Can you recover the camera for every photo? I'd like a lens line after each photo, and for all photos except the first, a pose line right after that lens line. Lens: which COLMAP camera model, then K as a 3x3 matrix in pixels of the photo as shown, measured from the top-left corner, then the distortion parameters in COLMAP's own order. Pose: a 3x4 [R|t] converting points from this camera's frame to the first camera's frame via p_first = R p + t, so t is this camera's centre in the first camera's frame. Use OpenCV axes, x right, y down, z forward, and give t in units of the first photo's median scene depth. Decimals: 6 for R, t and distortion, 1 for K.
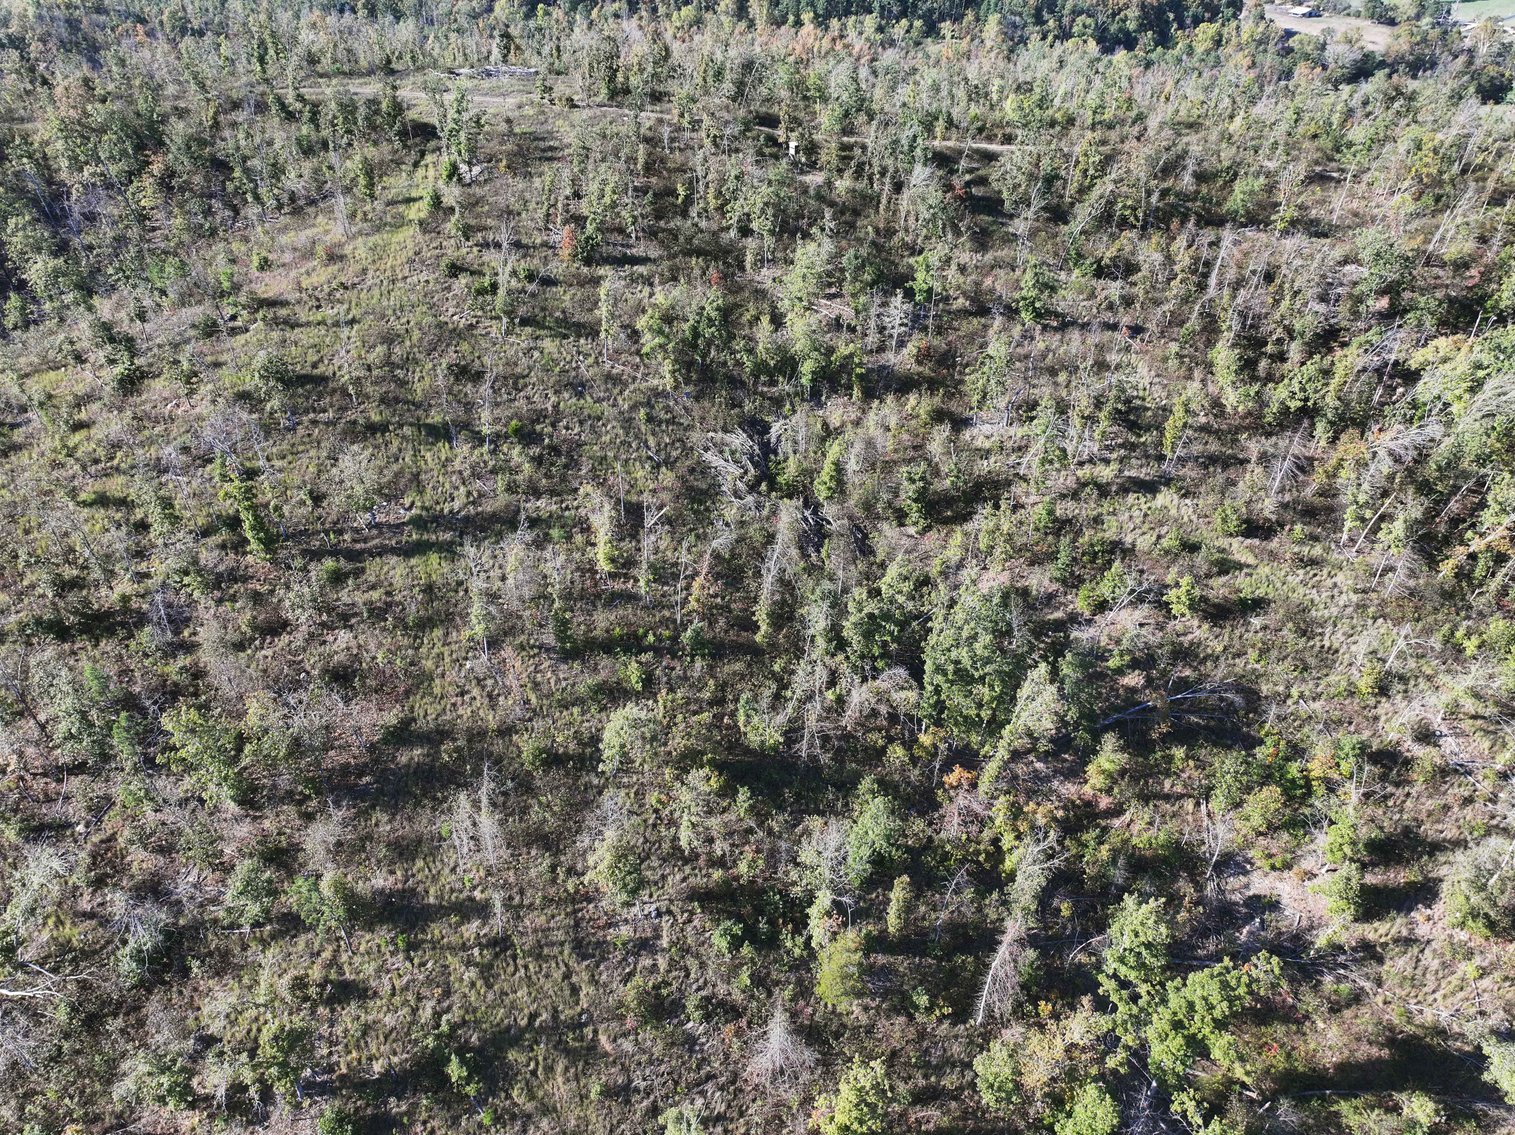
lens RADIAL K [[1061.7, 0, 762.4], [0, 1061.7, 570.4], [0, 0, 1]] dist [-0.008354, 0.029125]
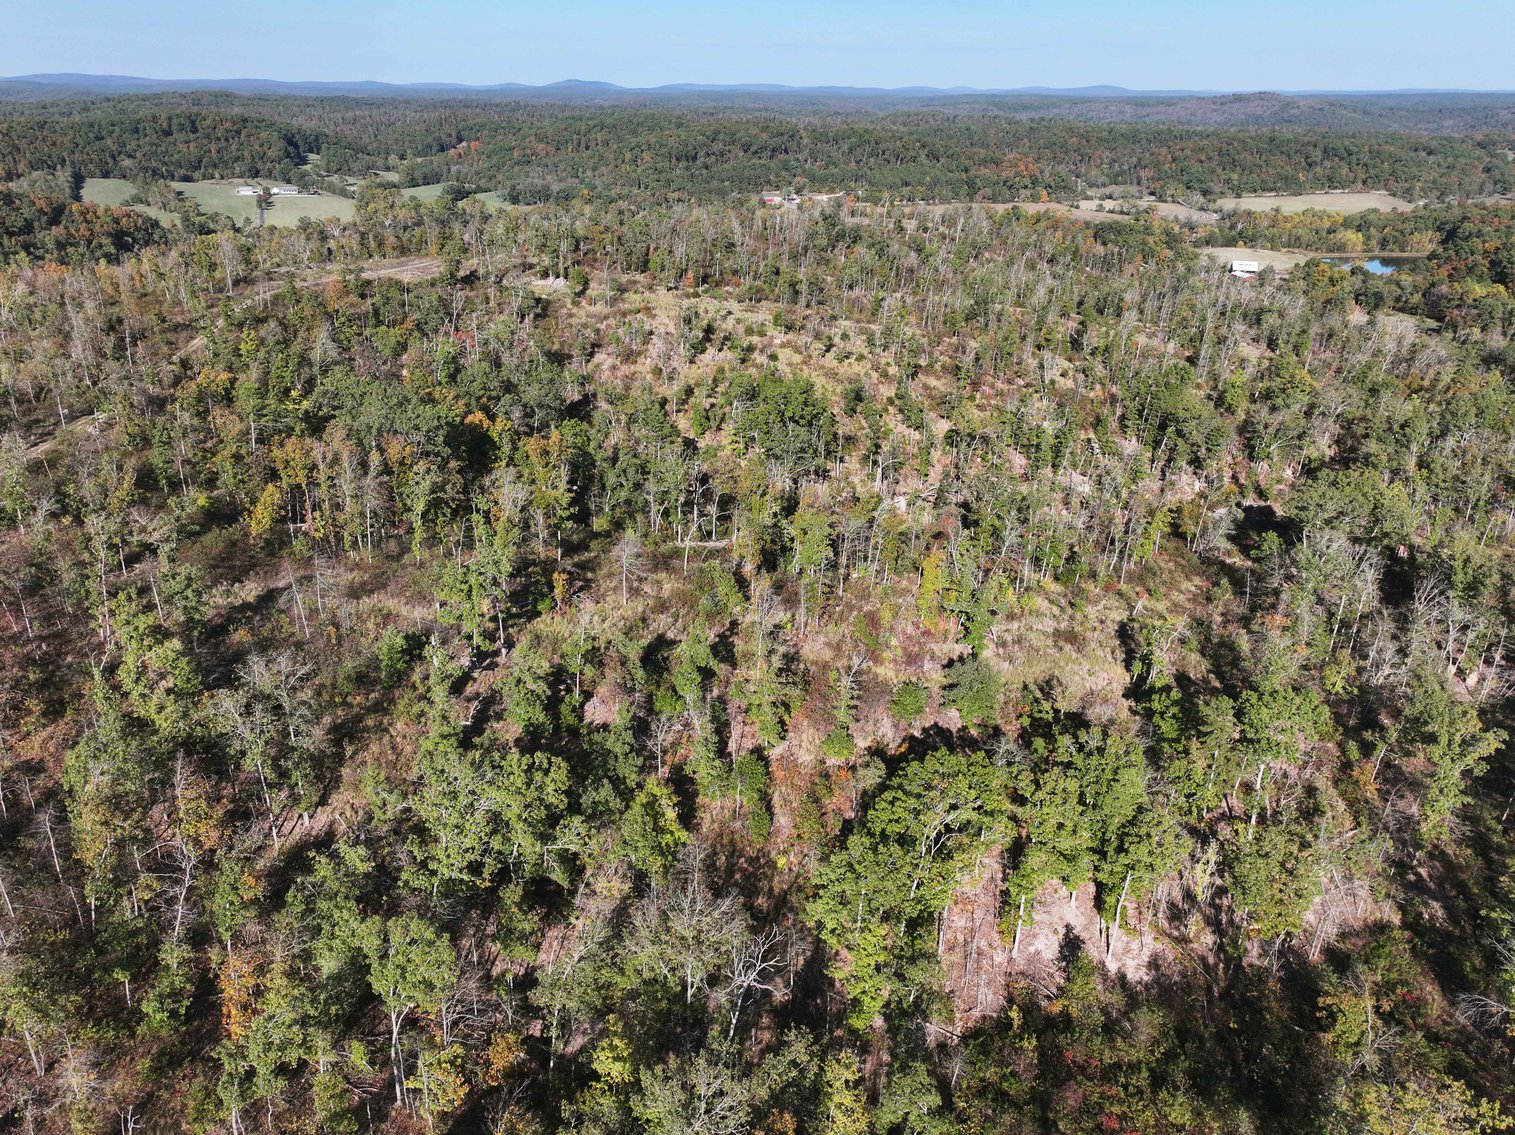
lens RADIAL K [[1061.7, 0, 760.1], [0, 1061.7, 571.5], [0, 0, 1]] dist [-0.008354, 0.029125]
pose [[0.295906, -0.394612, 0.869897, -2.866919], [0.553568, 0.813007, 0.180502, -0.202962], [-0.778461, 0.428136, 0.459019, 0.289135]]
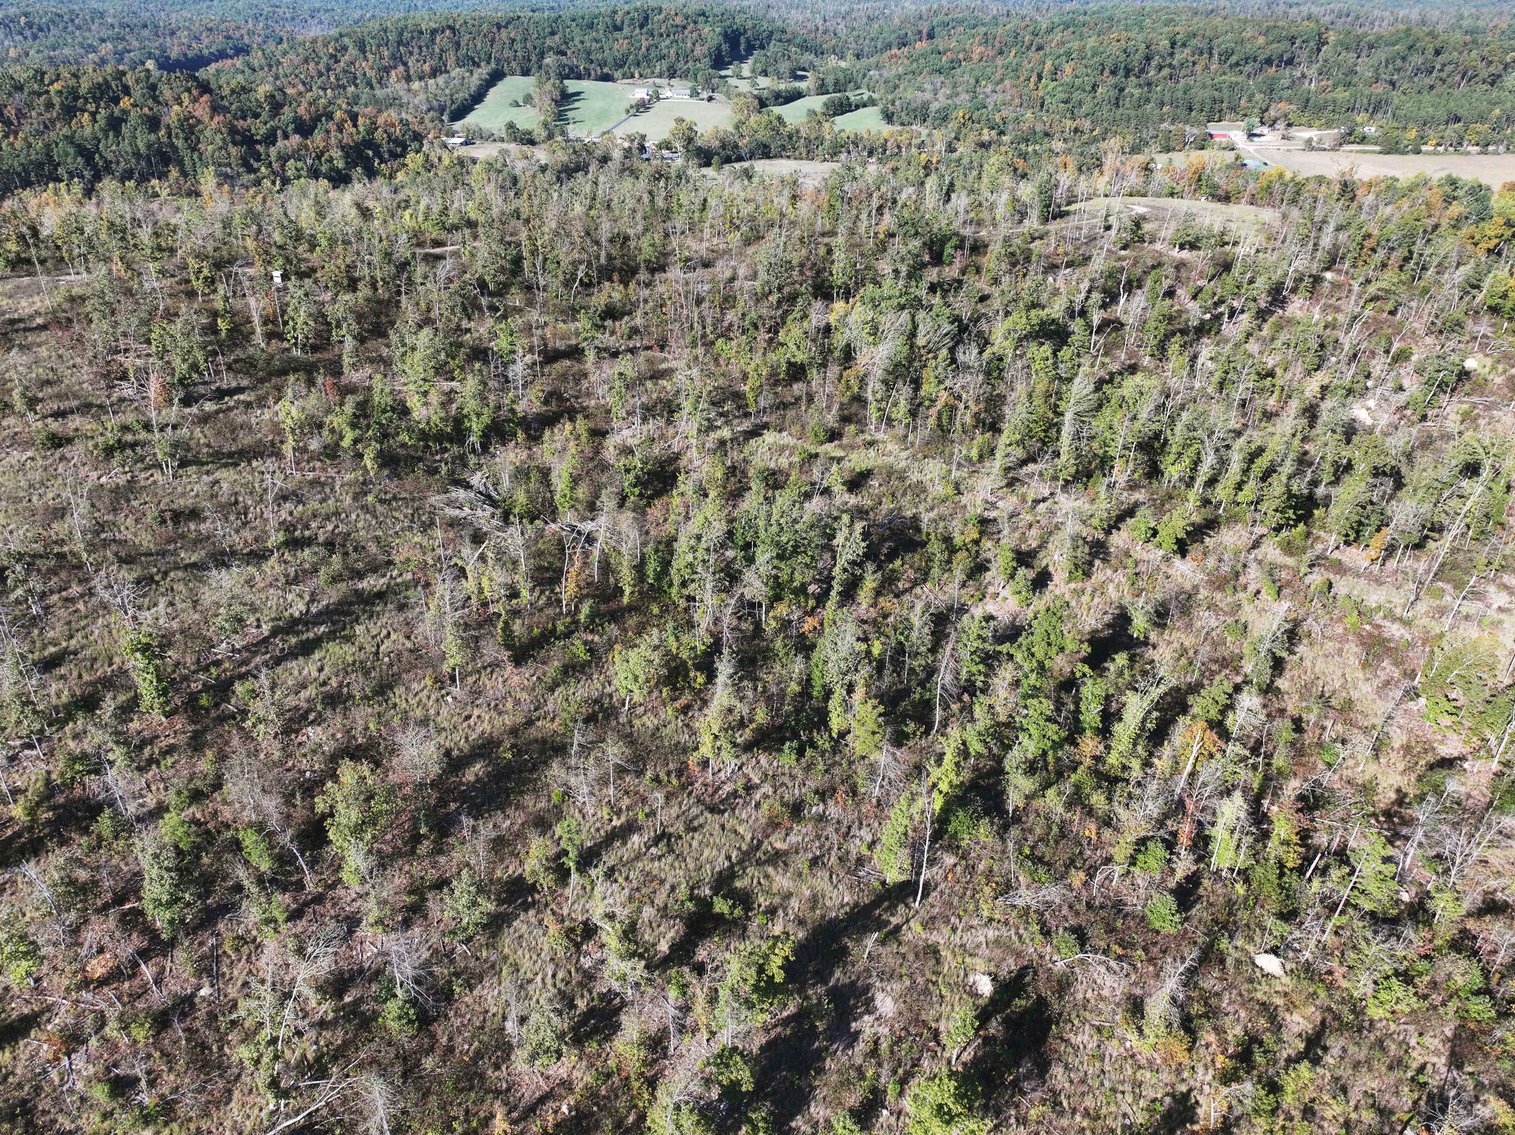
lens RADIAL K [[1061.7, 0, 761.2], [0, 1061.7, 567.0], [0, 0, 1]] dist [-0.008354, 0.029125]
pose [[0.732974, -0.333678, 0.592796, -0.559808], [0.399811, 0.916347, 0.021447, 0.059750], [-0.550363, 0.221286, 0.805067, -0.085325]]
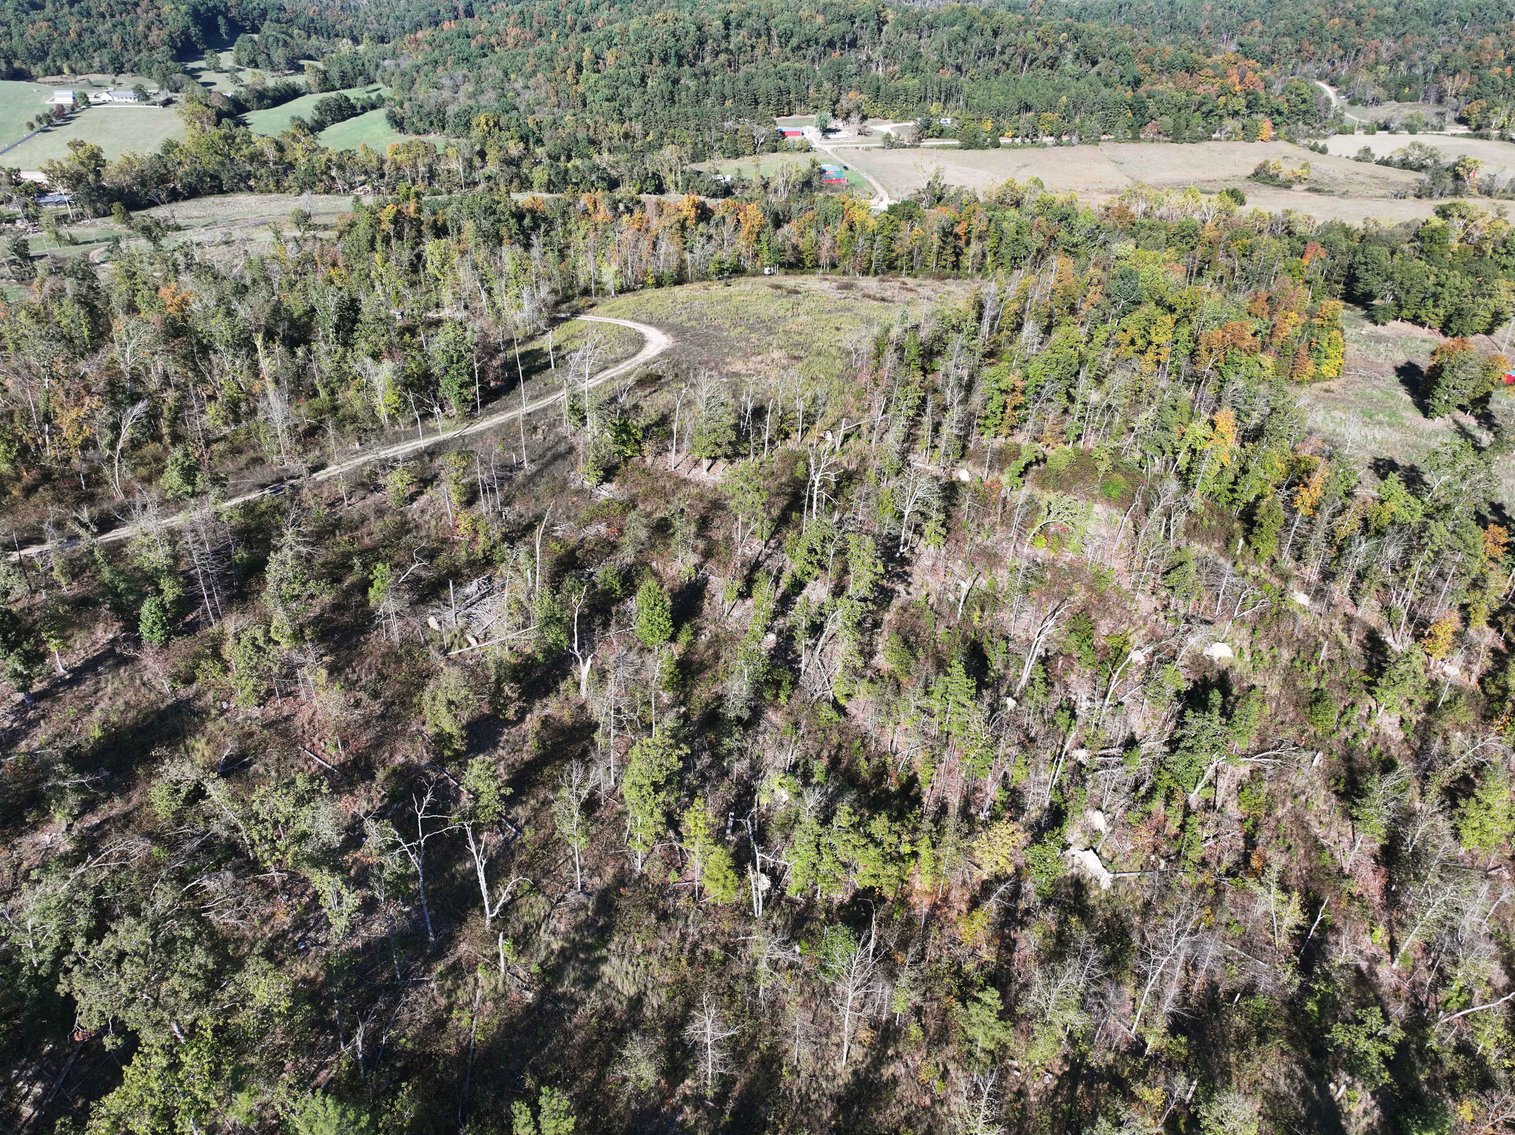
lens RADIAL K [[1061.7, 0, 762.8], [0, 1061.7, 565.7], [0, 0, 1]] dist [-0.008354, 0.029125]
pose [[0.460203, -0.449511, 0.765607, 0.861098], [0.517323, 0.836597, 0.180230, -0.280811], [-0.721519, 0.313124, 0.617546, 0.395485]]
